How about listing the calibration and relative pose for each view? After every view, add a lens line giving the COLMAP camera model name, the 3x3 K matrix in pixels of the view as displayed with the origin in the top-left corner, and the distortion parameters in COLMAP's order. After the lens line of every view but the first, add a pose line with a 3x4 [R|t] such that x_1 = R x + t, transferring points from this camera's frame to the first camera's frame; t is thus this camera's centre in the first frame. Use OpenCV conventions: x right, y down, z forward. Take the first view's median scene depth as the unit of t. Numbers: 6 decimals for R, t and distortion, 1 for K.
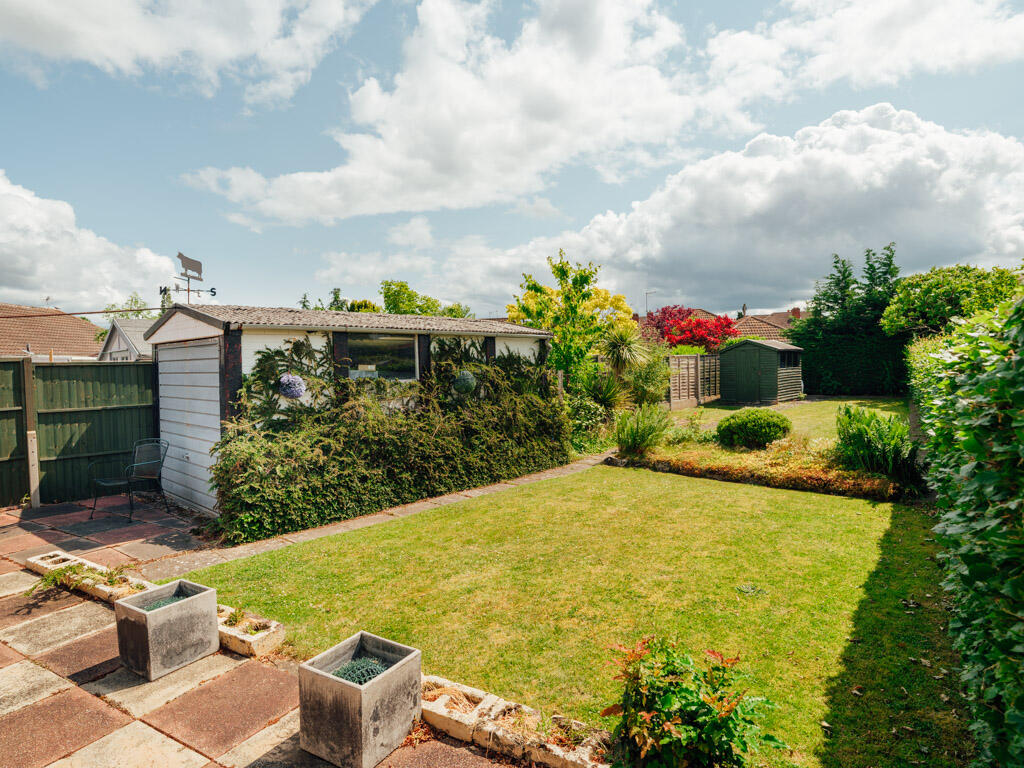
lens RADIAL K [[555.8, 0, 510.0], [0, 555.8, 381.2], [0, 0, 1]] dist [0.003679, 0.000224]
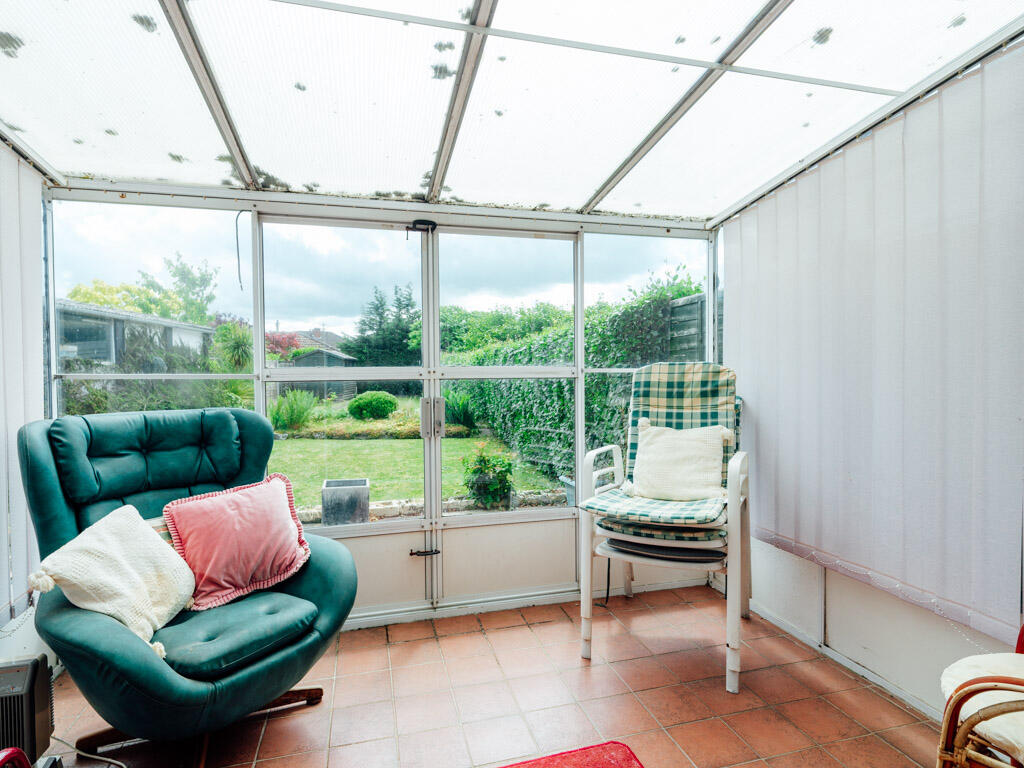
lens RADIAL K [[555.8, 0, 510.0], [0, 555.8, 381.2], [0, 0, 1]] dist [0.003679, 0.000224]
pose [[0.667117, 0.006499, 0.744925, -0.394218], [0.014493, 0.999659, -0.021700, 0.057627], [-0.744812, 0.025273, 0.666795, -0.212679]]
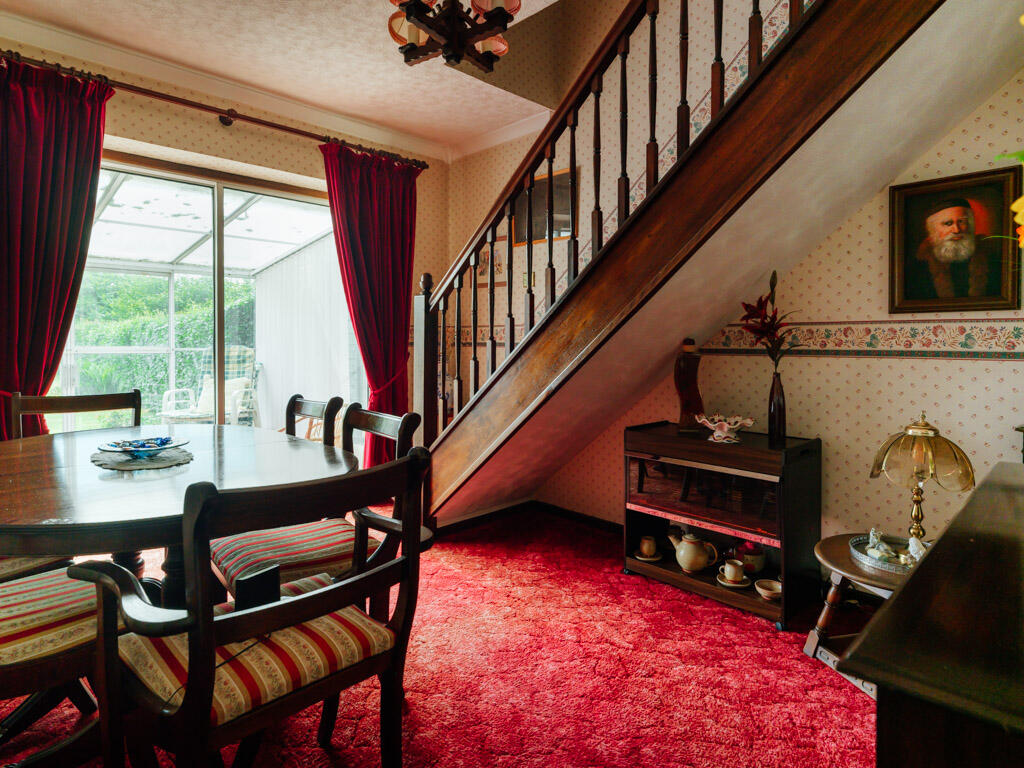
lens RADIAL K [[578.5, 0, 513.5], [0, 578.5, 346.7], [0, 0, 1]] dist [0.002535, 0.000076]
pose [[0.210696, 0.019528, 0.977357, -1.565328], [0.018216, 0.999548, -0.023899, 0.084214], [-0.977382, 0.022839, 0.210245, -1.584910]]
